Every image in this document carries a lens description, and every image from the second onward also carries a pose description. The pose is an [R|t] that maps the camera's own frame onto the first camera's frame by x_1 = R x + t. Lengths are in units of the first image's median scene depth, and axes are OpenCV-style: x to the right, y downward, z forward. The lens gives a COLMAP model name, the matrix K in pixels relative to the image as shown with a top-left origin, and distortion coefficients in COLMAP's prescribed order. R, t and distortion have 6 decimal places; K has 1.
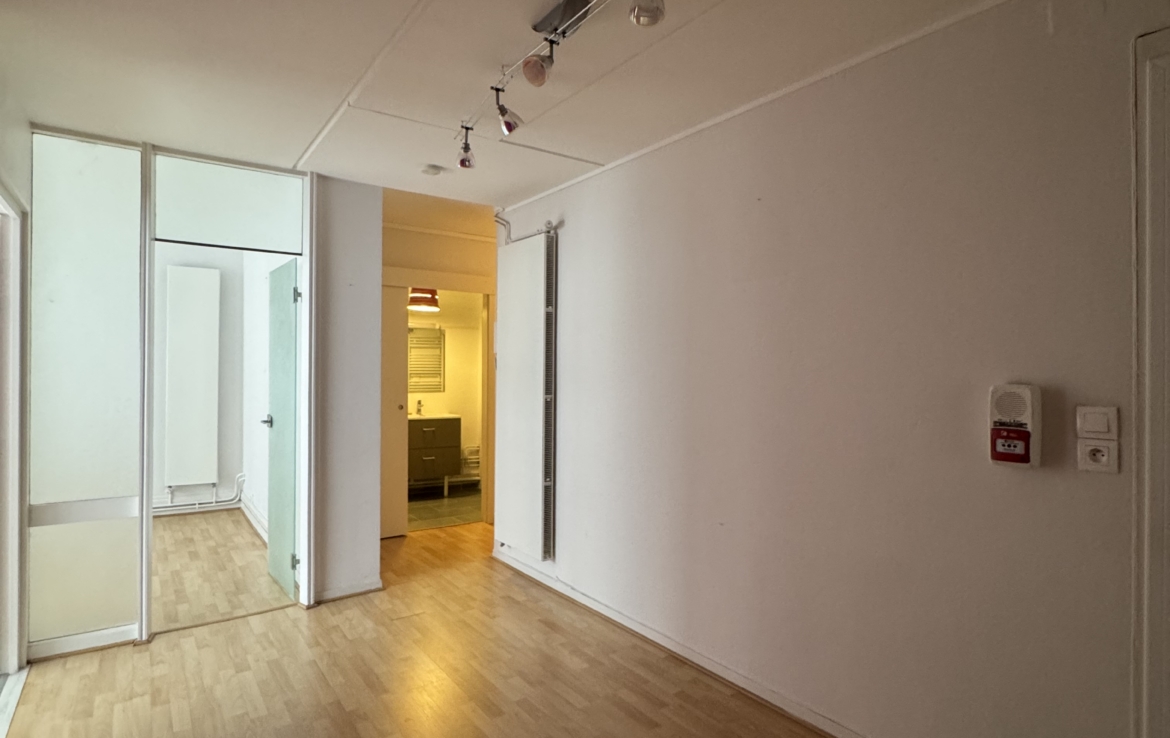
lens RADIAL K [[627.1, 0, 585.0], [0, 627.1, 369.0], [0, 0, 1]] dist [0.007415, -0.000150]
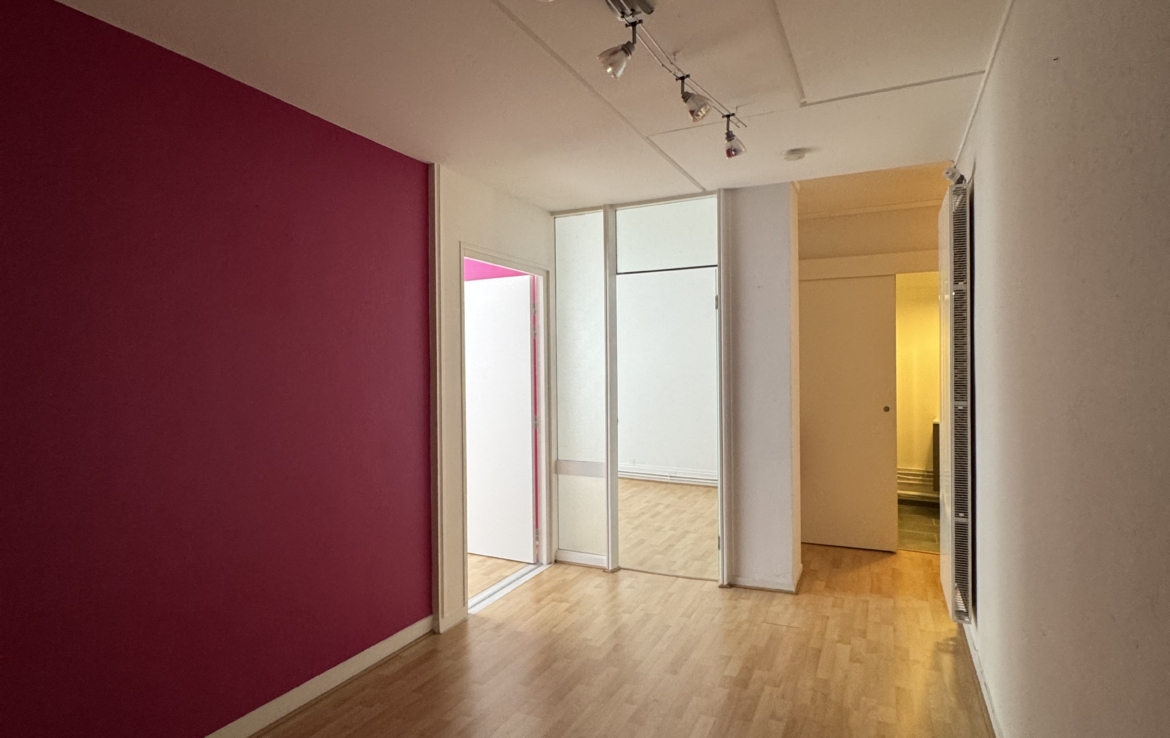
lens RADIAL K [[627.1, 0, 585.0], [0, 627.1, 369.0], [0, 0, 1]] dist [0.007415, -0.000150]
pose [[0.480901, -0.007890, -0.876739, 0.428686], [0.015095, 0.999886, -0.000719, -0.003303], [0.876645, -0.012889, 0.480965, 0.280564]]
